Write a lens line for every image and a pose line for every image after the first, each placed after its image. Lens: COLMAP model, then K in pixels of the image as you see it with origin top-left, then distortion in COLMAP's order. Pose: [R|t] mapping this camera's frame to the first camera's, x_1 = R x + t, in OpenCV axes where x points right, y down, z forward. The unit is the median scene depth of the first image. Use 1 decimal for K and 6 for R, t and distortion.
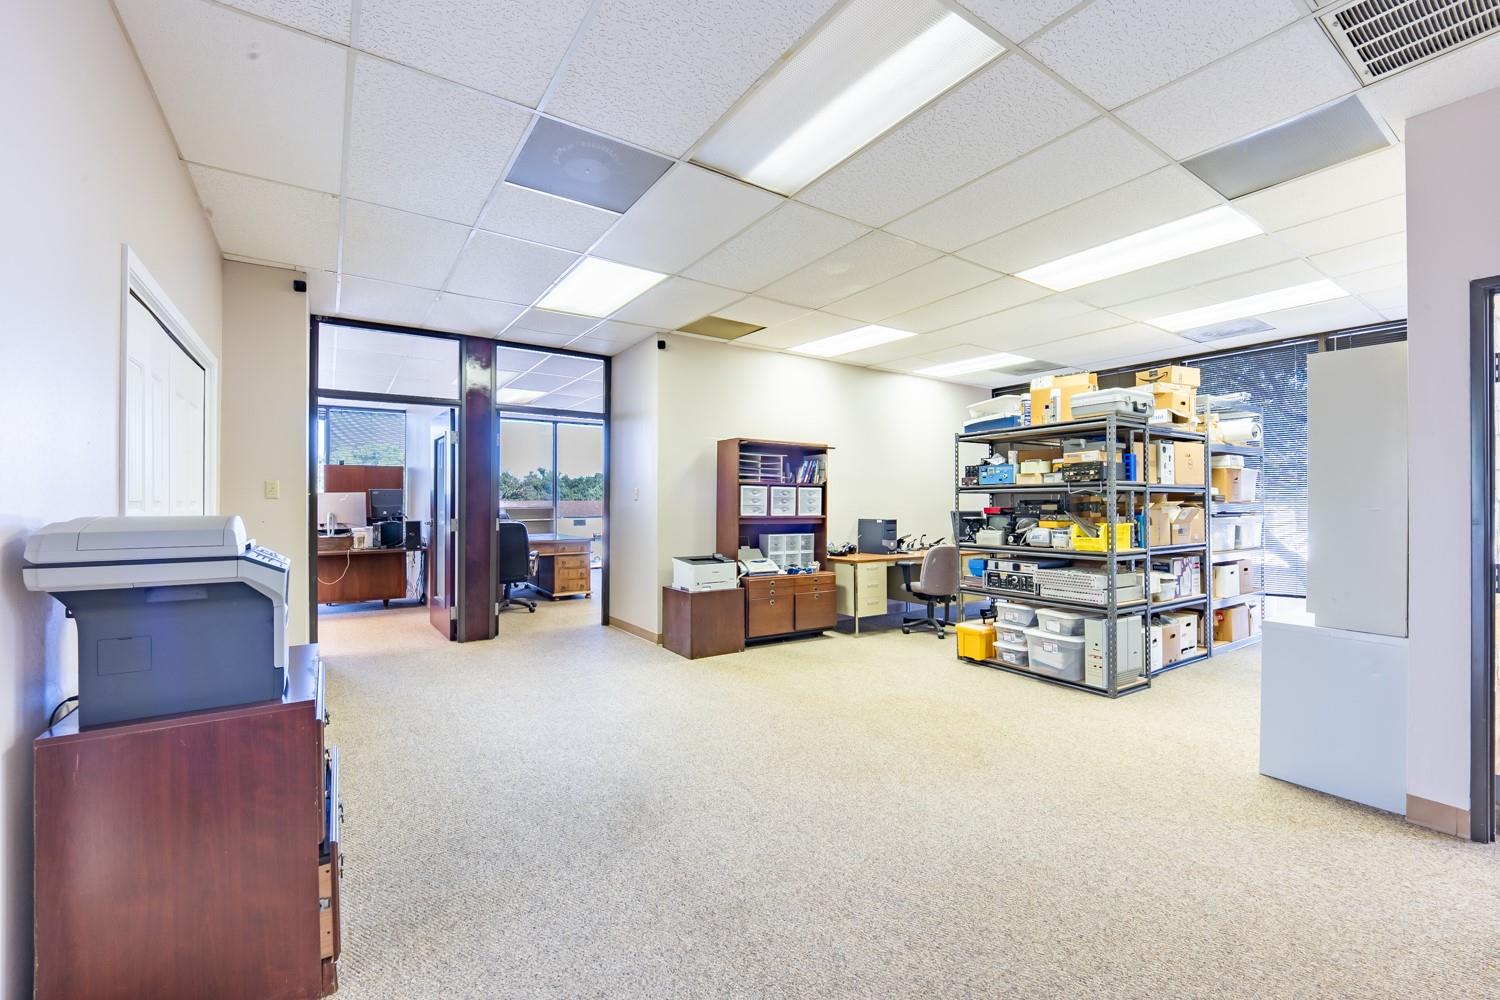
lens RADIAL K [[618.4, 0, 749.6], [0, 618.4, 502.5], [0, 0, 1]] dist [-0.001648, -0.006092]
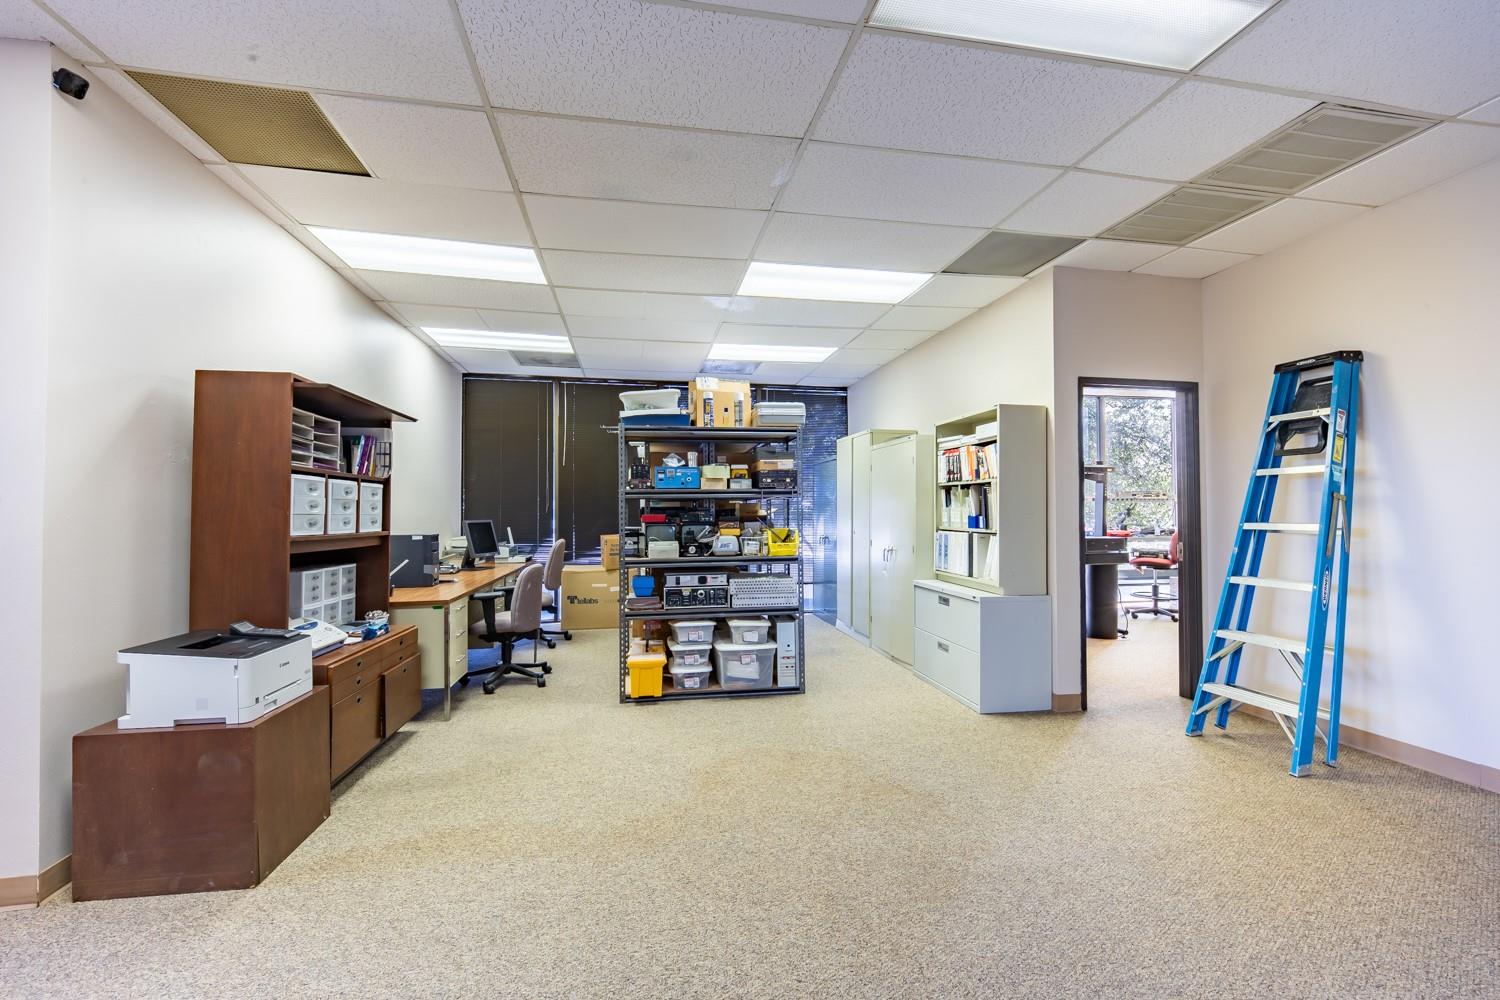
lens RADIAL K [[615.5, 0, 748.6], [0, 615.5, 498.6], [0, 0, 1]] dist [0.032632, -0.032923]
pose [[0.396768, 0.016864, 0.917764, -0.374698], [0.000867, 0.999824, -0.018747, 0.001543], [-0.917919, 0.008233, 0.396683, 0.575017]]
